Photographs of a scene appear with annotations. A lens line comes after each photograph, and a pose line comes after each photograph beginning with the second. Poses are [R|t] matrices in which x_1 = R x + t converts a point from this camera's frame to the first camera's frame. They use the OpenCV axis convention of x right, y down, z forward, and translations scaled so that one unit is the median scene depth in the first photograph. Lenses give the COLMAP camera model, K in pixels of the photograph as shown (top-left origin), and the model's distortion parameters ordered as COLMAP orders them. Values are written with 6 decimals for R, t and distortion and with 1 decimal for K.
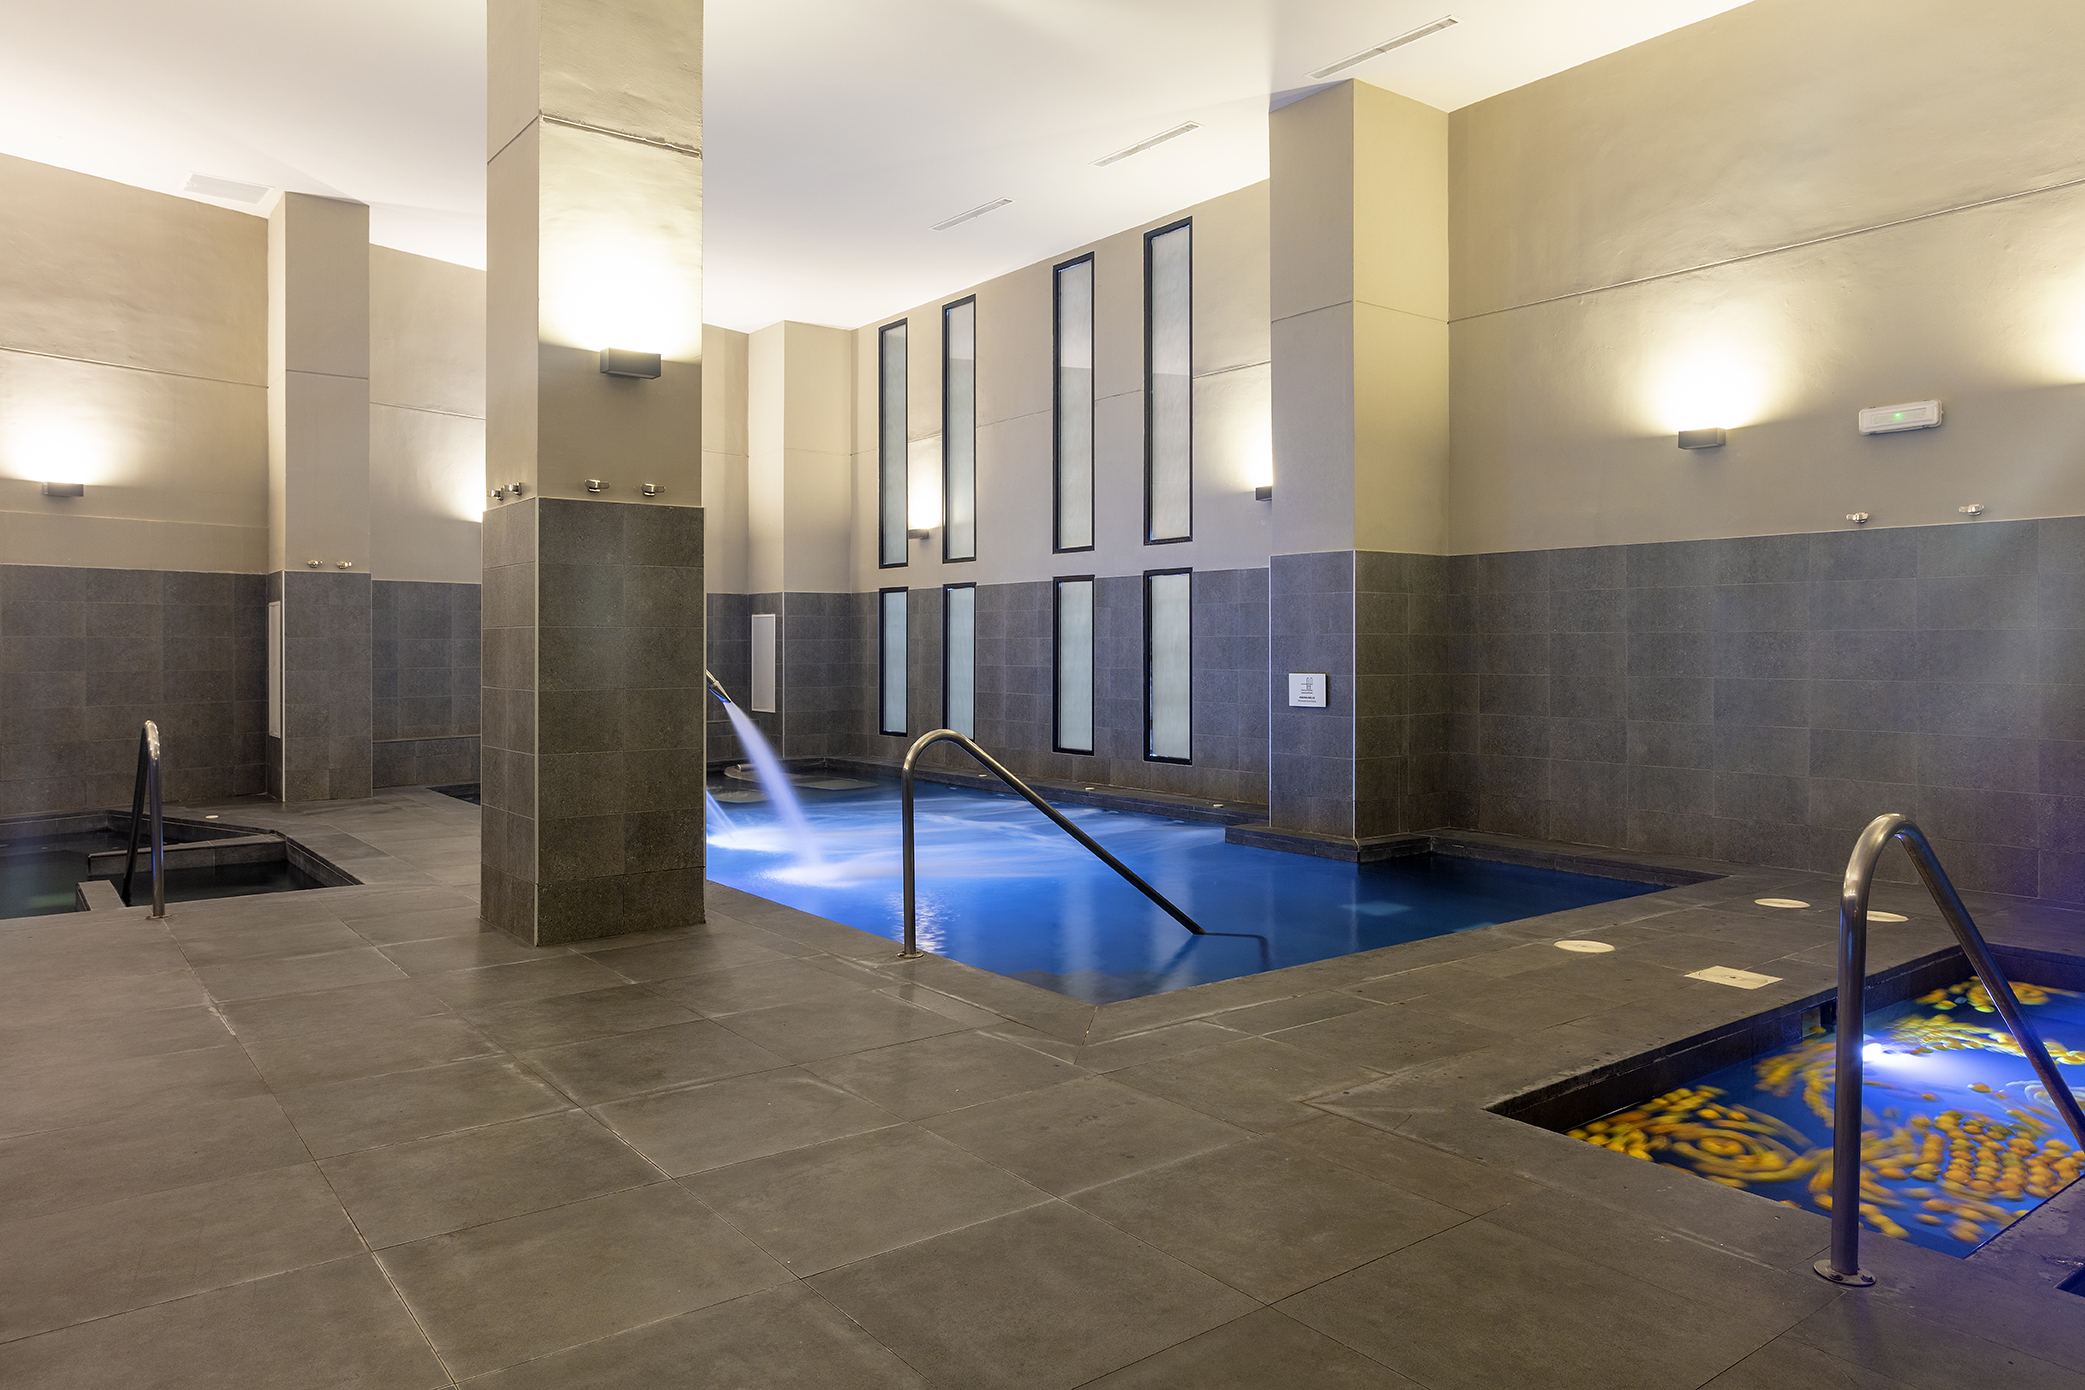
lens RADIAL K [[1387.5, 0, 1040.3], [0, 1387.5, 712.7], [0, 0, 1]] dist [-0.026806, 0.022462]
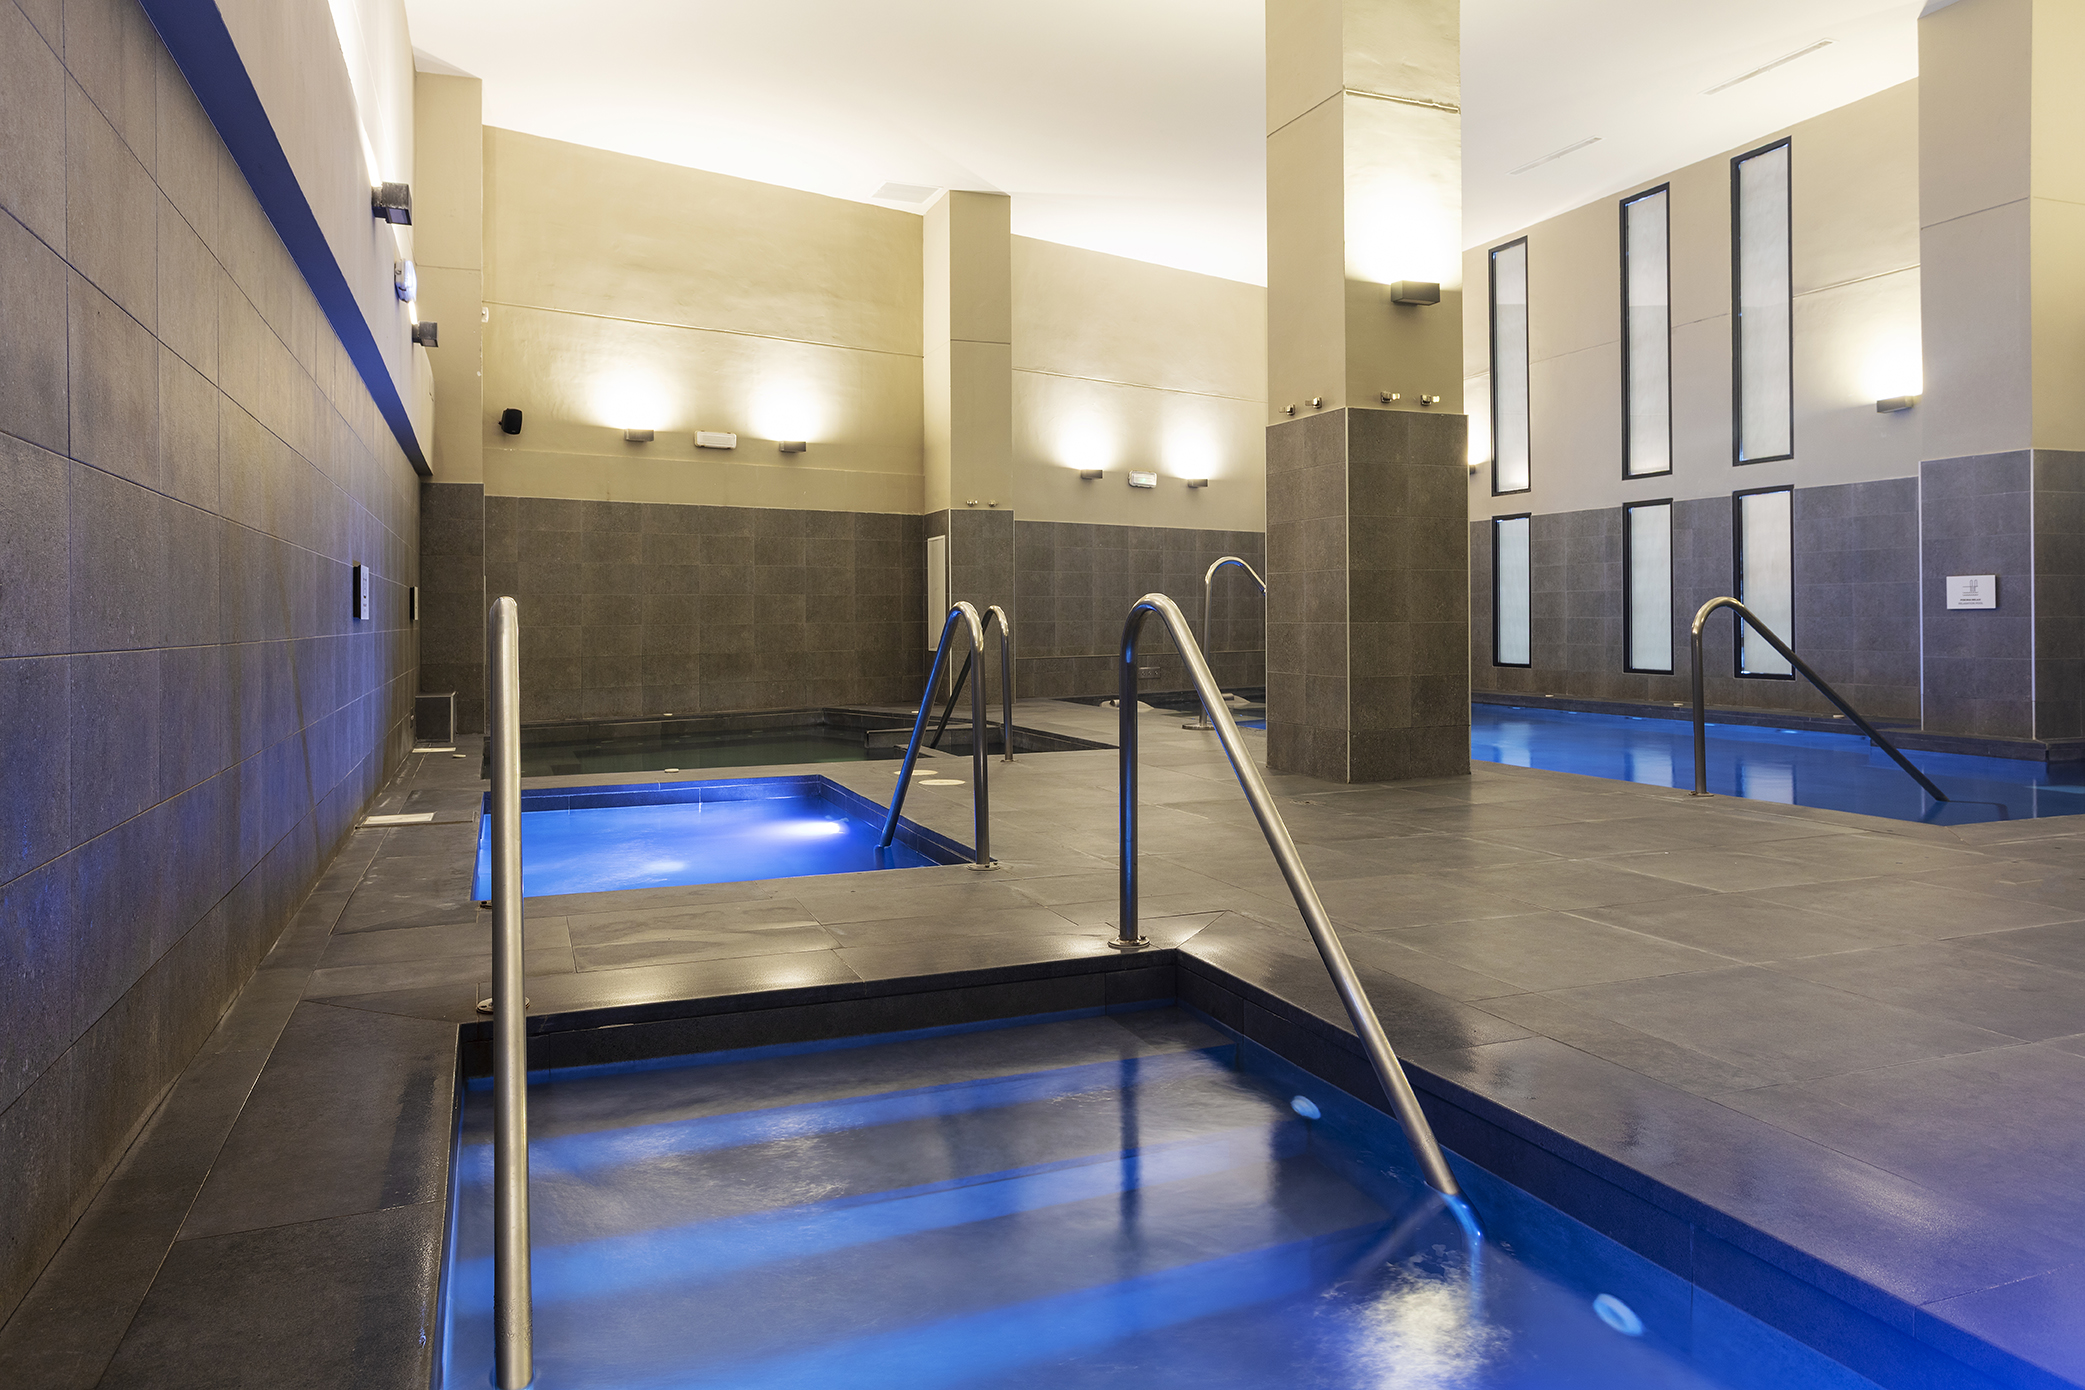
lens RADIAL K [[1403.6, 0, 937.9], [0, 1403.6, 696.9], [0, 0, 1]] dist [-0.048698, 0.037019]
pose [[0.957572, 0.006036, -0.288132, -0.207875], [-0.006161, 0.999981, 0.000473, 0.056147], [0.288129, 0.001322, 0.957591, -0.150136]]
